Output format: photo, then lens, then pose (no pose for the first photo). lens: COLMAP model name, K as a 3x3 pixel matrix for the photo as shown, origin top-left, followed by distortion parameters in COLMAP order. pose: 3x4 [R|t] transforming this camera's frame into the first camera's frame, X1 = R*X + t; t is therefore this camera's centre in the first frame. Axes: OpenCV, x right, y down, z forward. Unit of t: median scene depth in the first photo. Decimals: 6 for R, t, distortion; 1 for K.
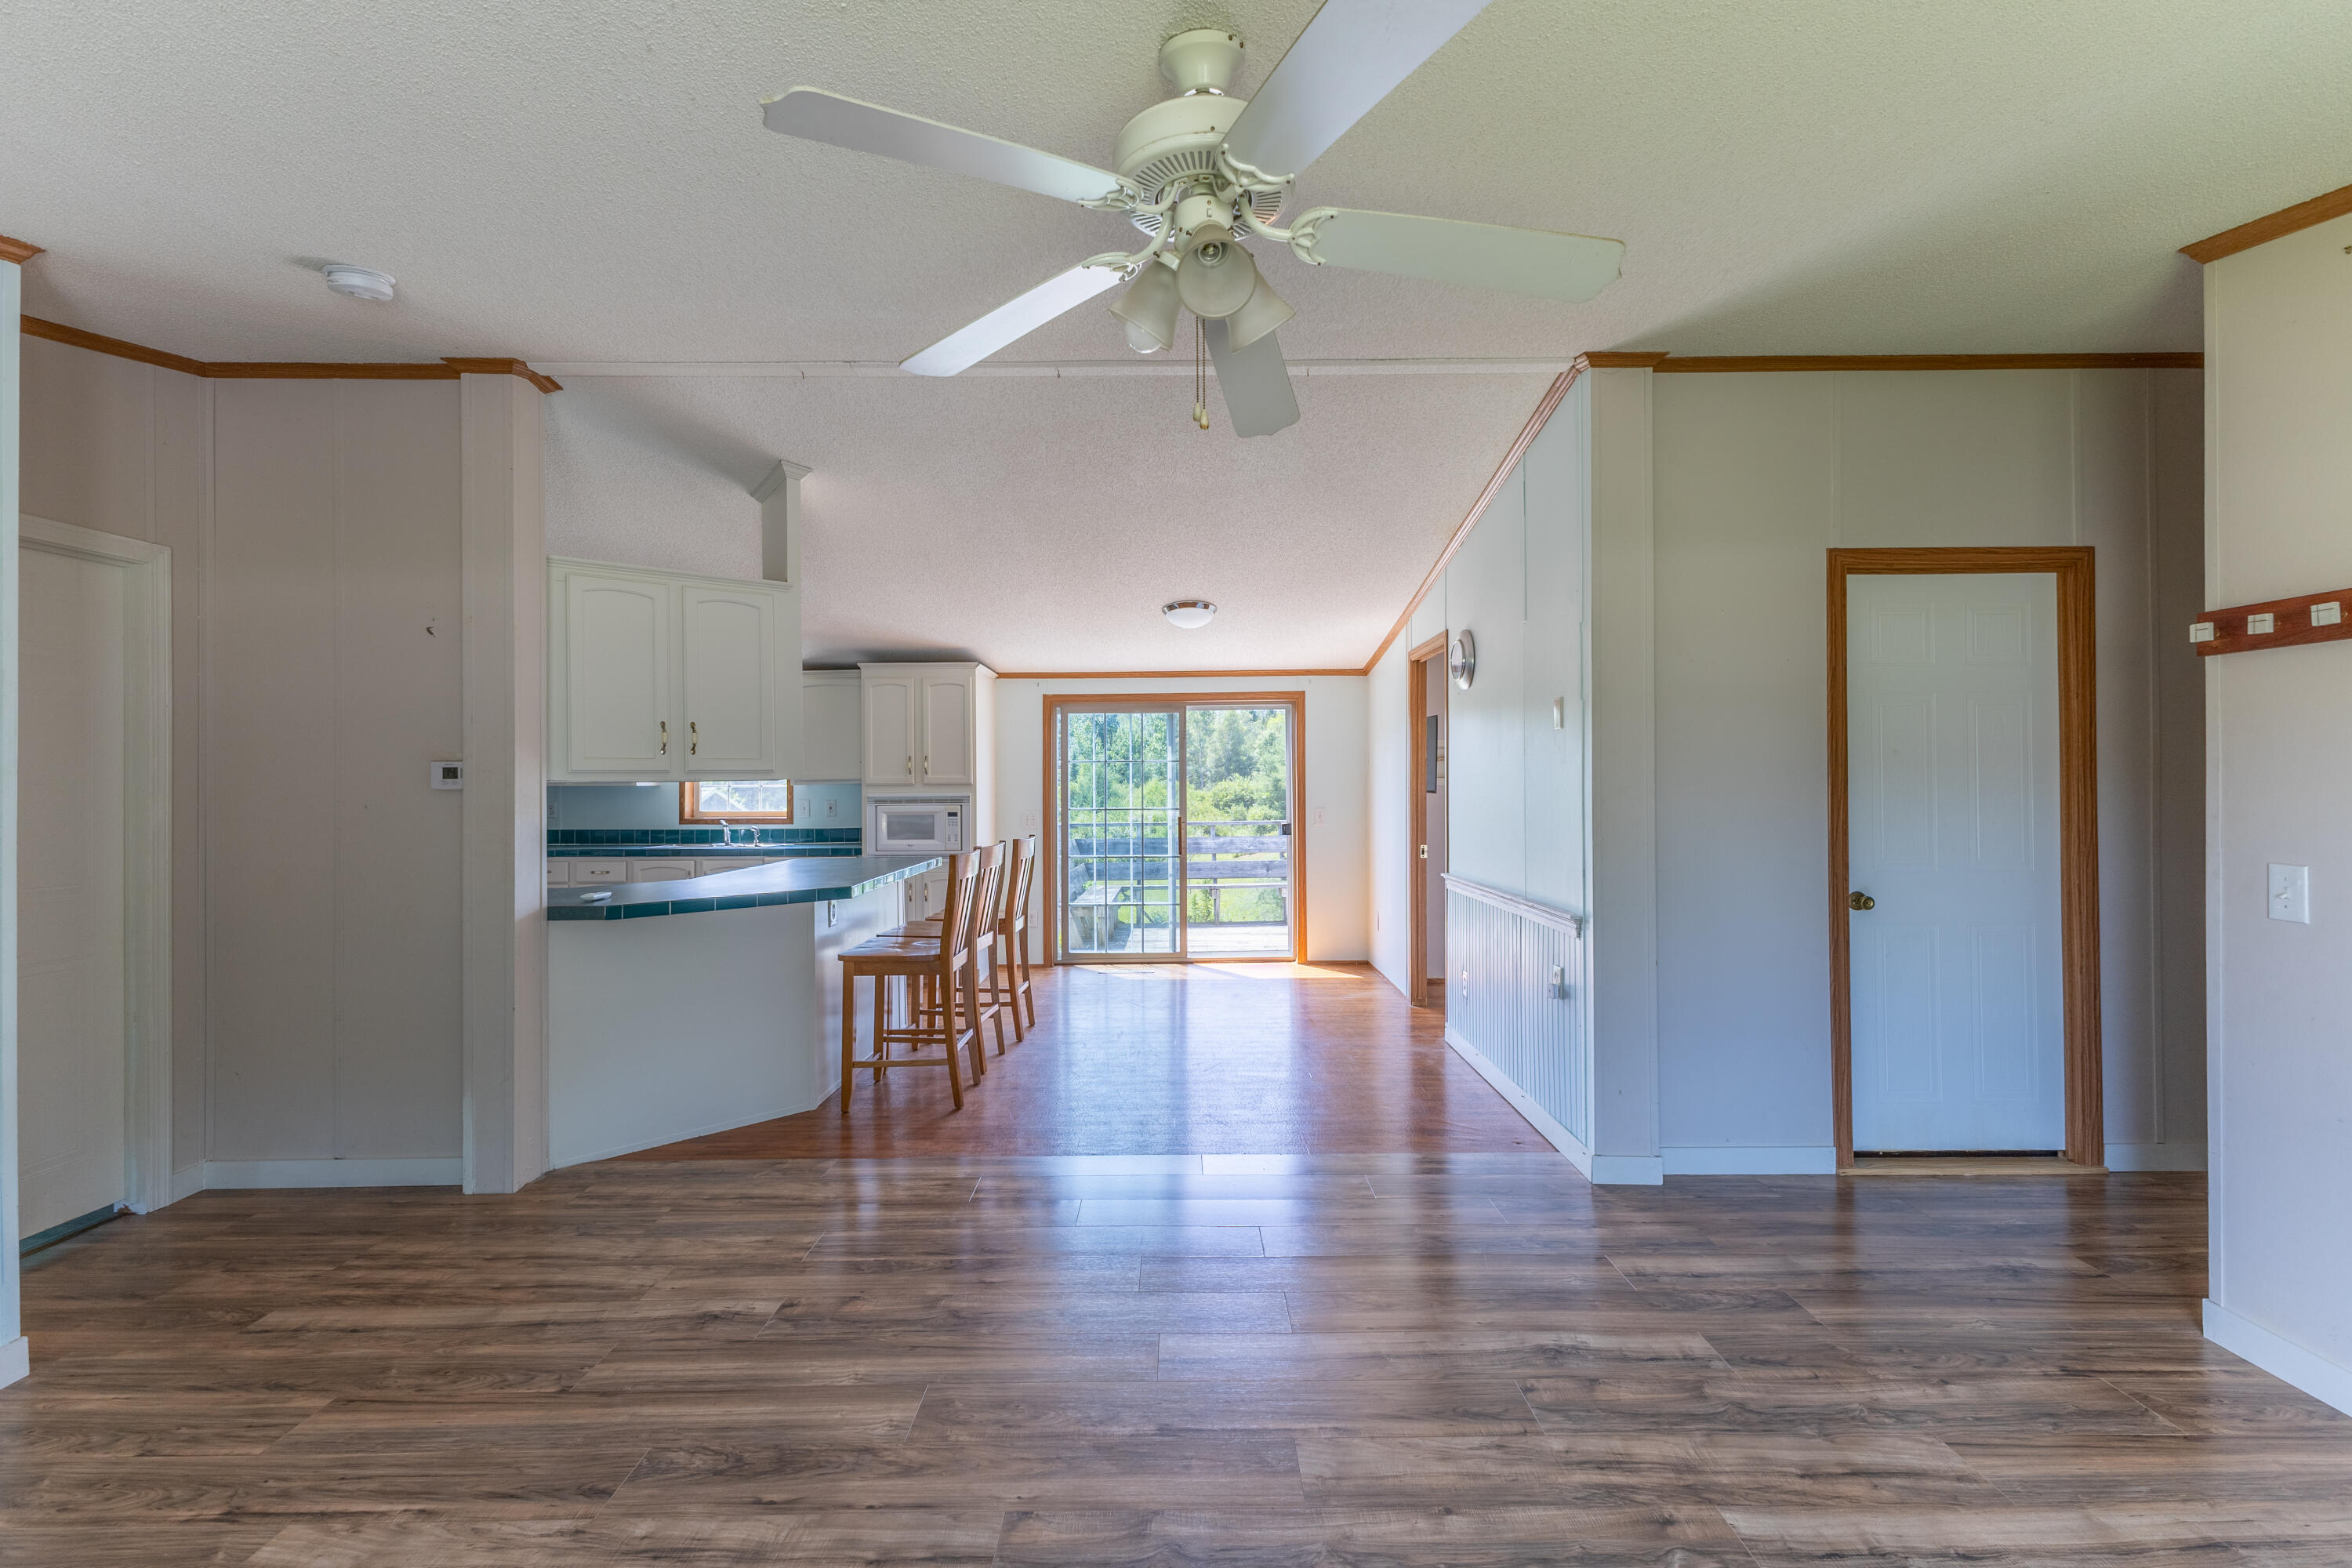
lens RADIAL K [[1028.6, 0, 1172.7], [0, 1028.6, 731.1], [0, 0, 1]] dist [0.018444, -0.006059]
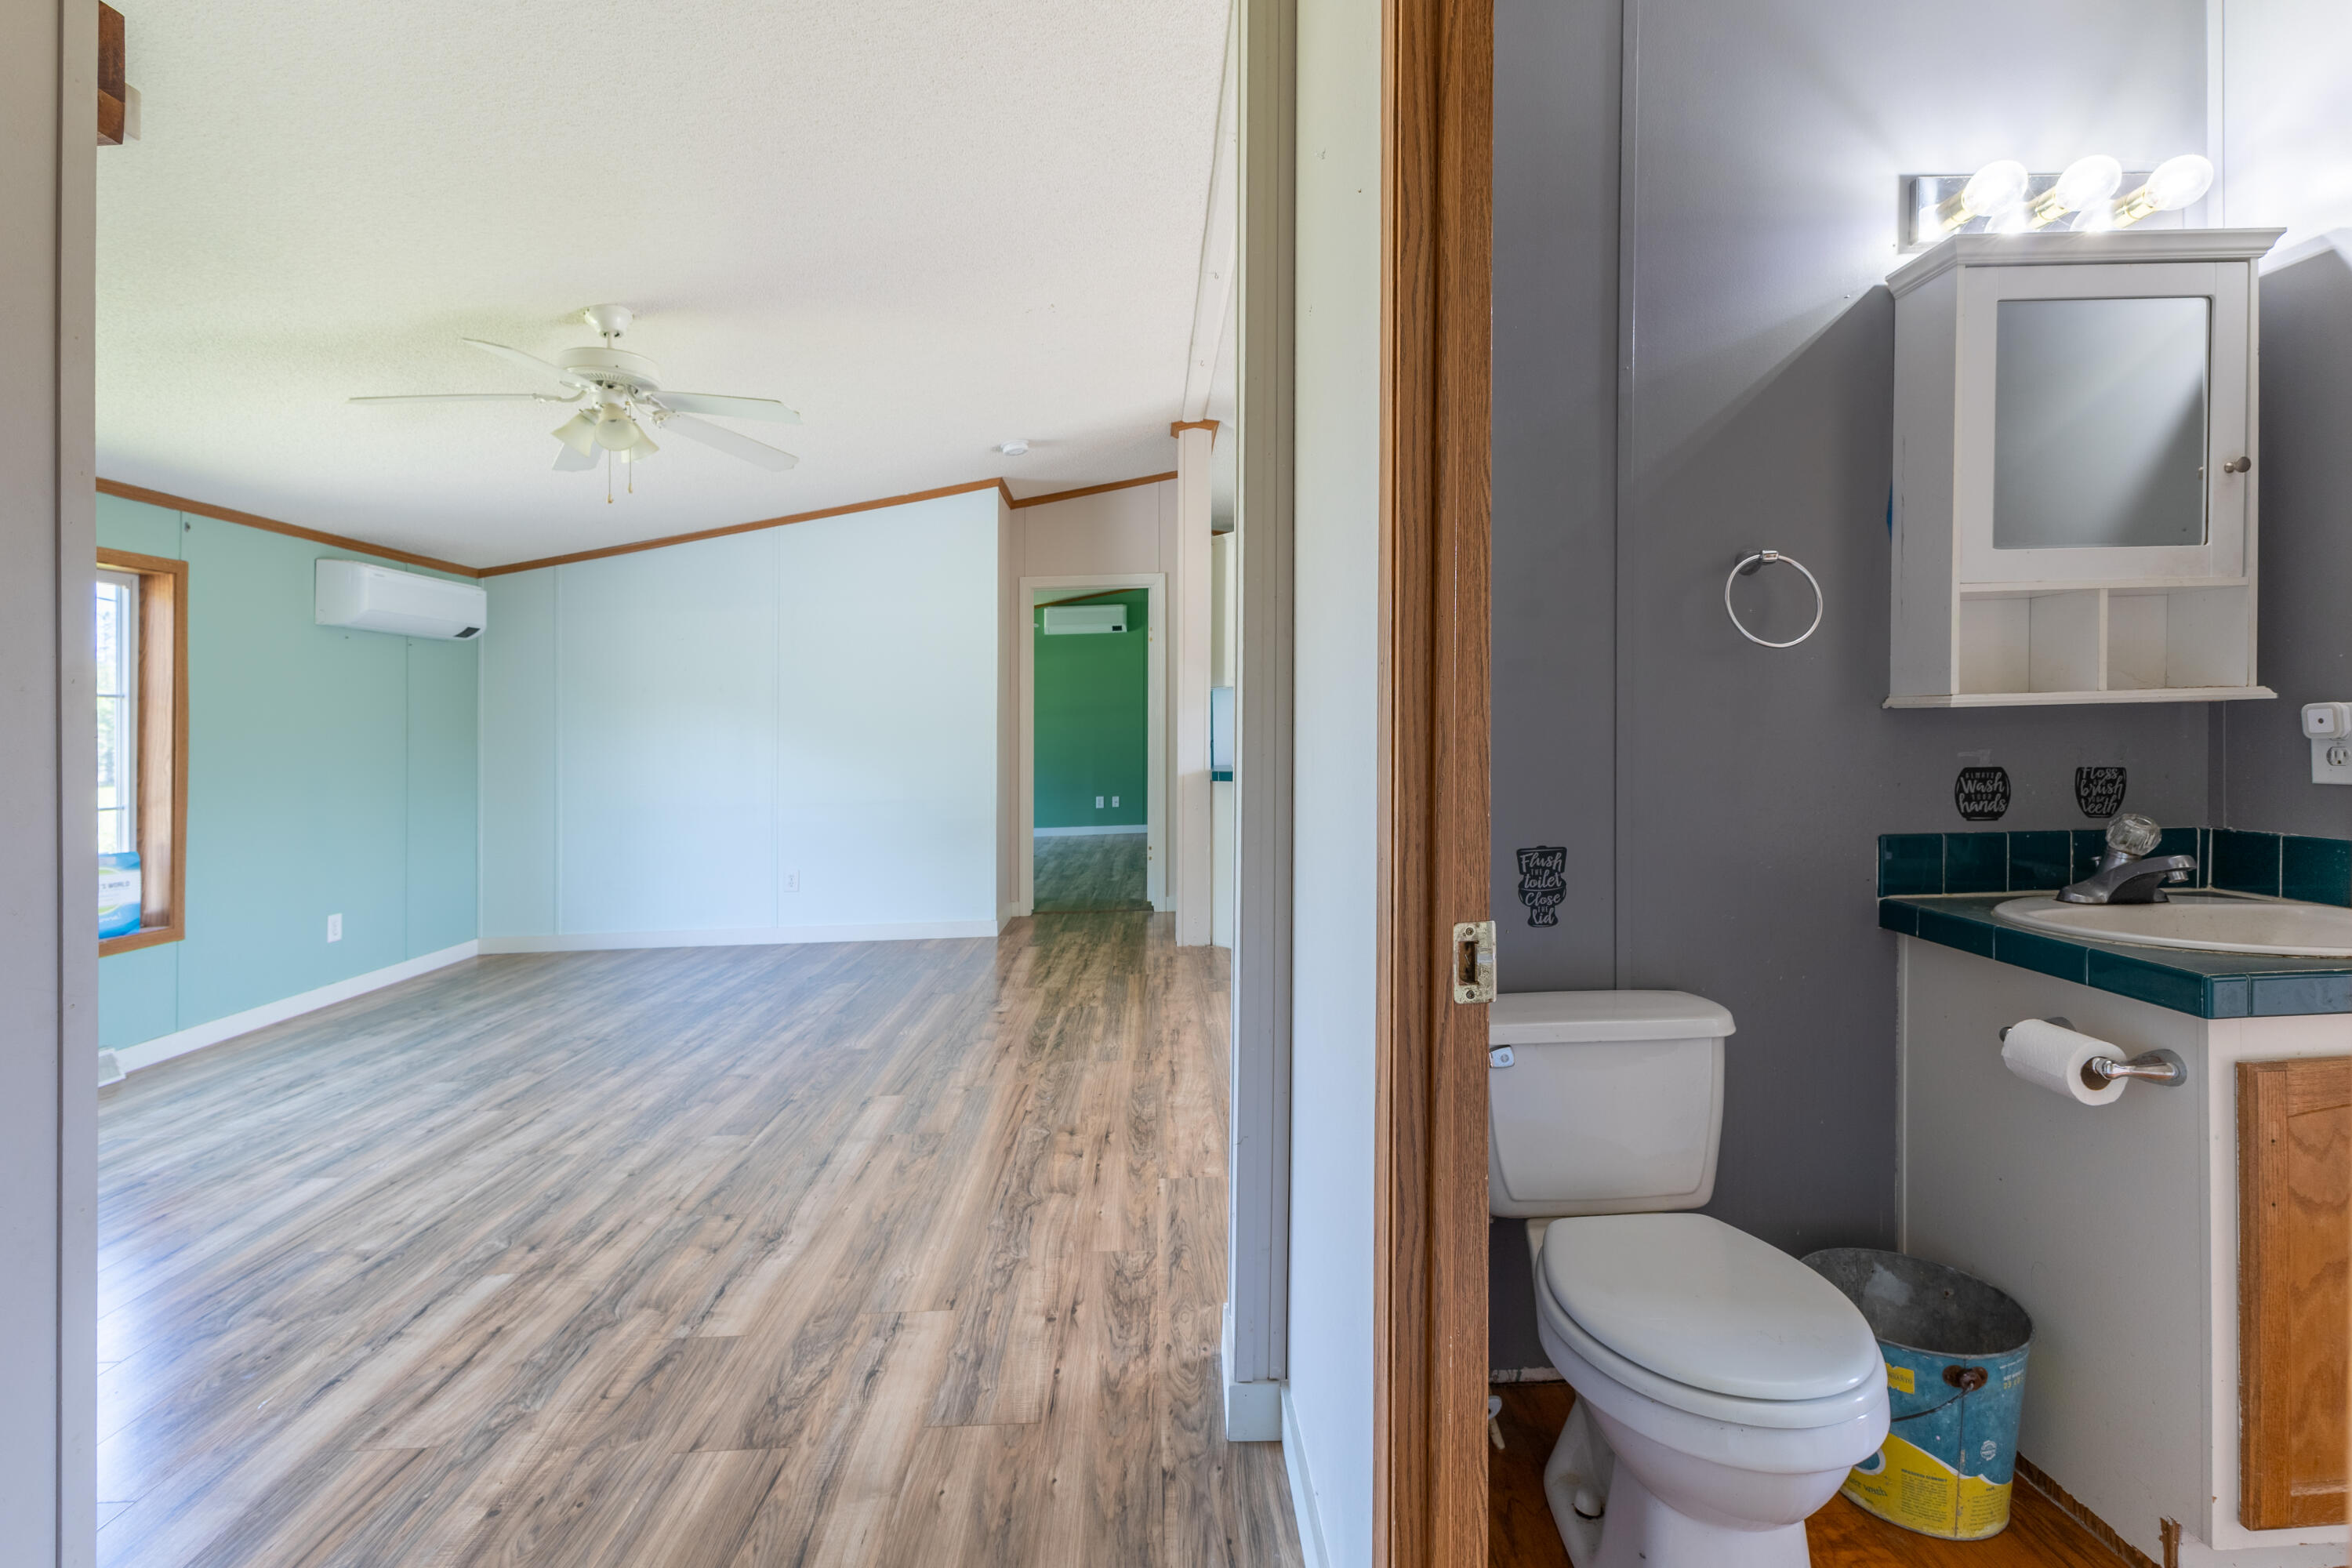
lens RADIAL K [[1028.6, 0, 1172.7], [0, 1028.6, 731.1], [0, 0, 1]] dist [0.018444, -0.006059]
pose [[0.012507, 0.006687, -0.999899, 1.464098], [0.078624, 0.996875, 0.007650, 0.148114], [0.996826, -0.078711, 0.011942, 1.515226]]
